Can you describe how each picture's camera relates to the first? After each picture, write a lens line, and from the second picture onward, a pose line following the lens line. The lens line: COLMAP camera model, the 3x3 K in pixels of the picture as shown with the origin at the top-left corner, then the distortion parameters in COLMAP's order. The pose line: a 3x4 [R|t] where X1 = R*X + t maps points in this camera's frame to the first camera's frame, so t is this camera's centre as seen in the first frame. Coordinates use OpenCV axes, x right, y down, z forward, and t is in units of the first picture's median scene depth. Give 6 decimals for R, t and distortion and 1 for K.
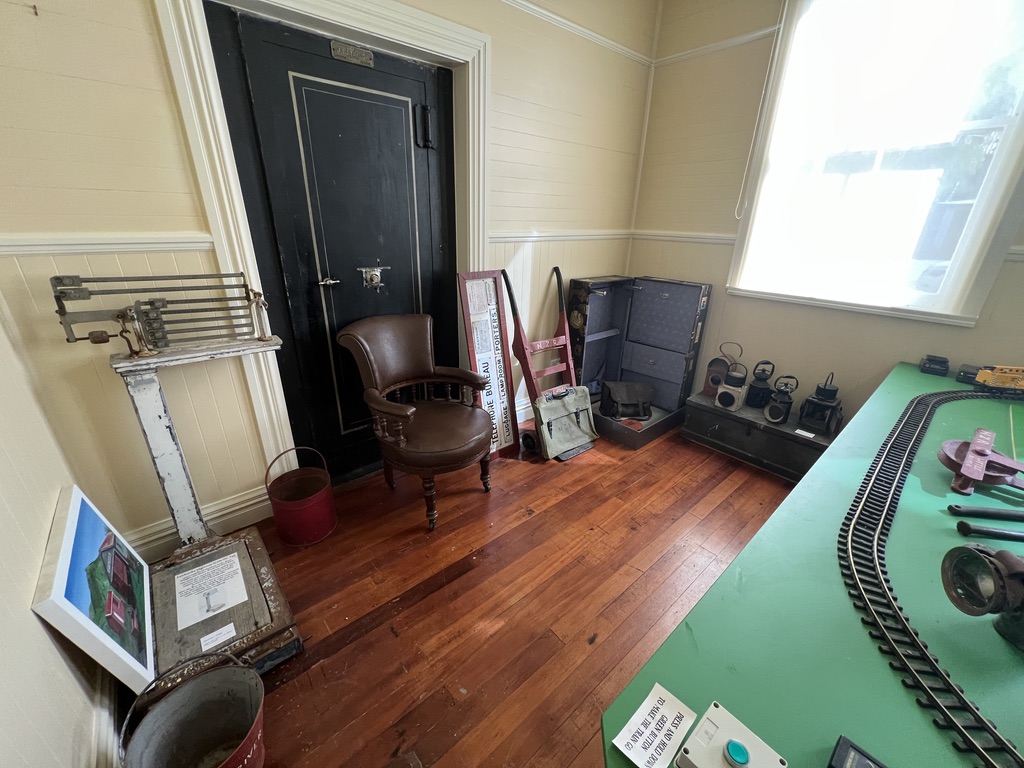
lens RADIAL K [[410.9, 0, 516.2], [0, 410.9, 386.7], [0, 0, 1]] dist [-0.000460, 0.000162]
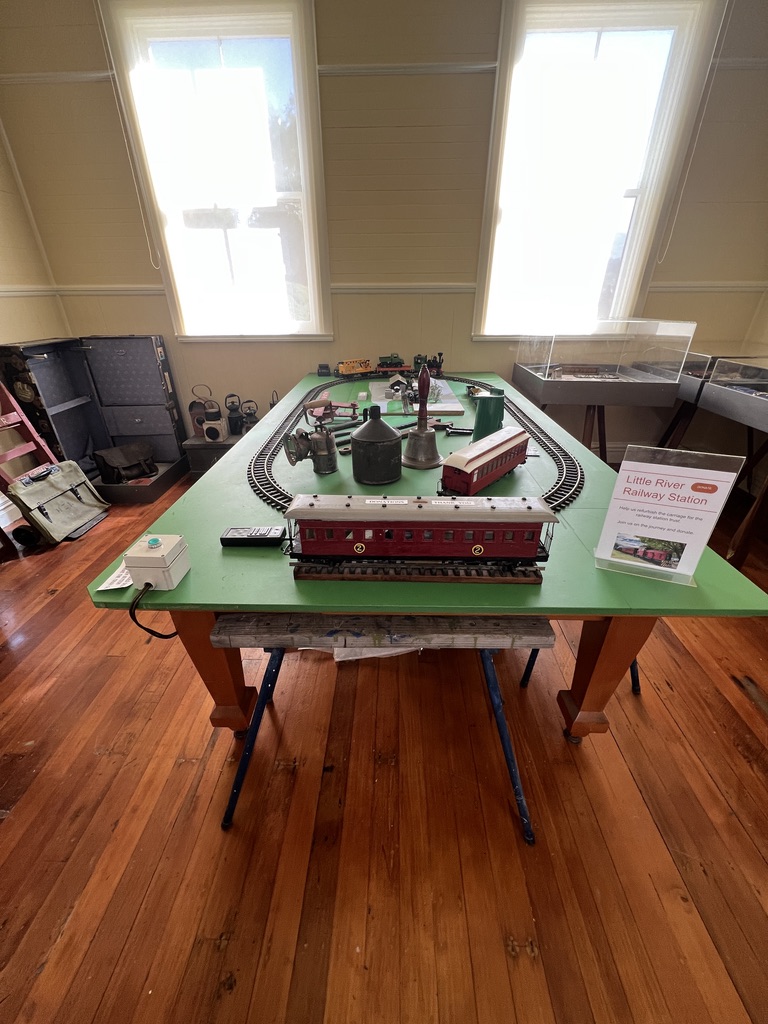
lens RADIAL K [[410.9, 0, 378.5], [0, 410.9, 512.0], [0, 0, 1]] dist [-0.000460, 0.000162]
pose [[0.687723, -0.376290, 0.620840, 0.024611], [0.295553, 0.926227, 0.233992, 0.099225], [-0.663088, 0.022569, 0.748201, -0.176189]]
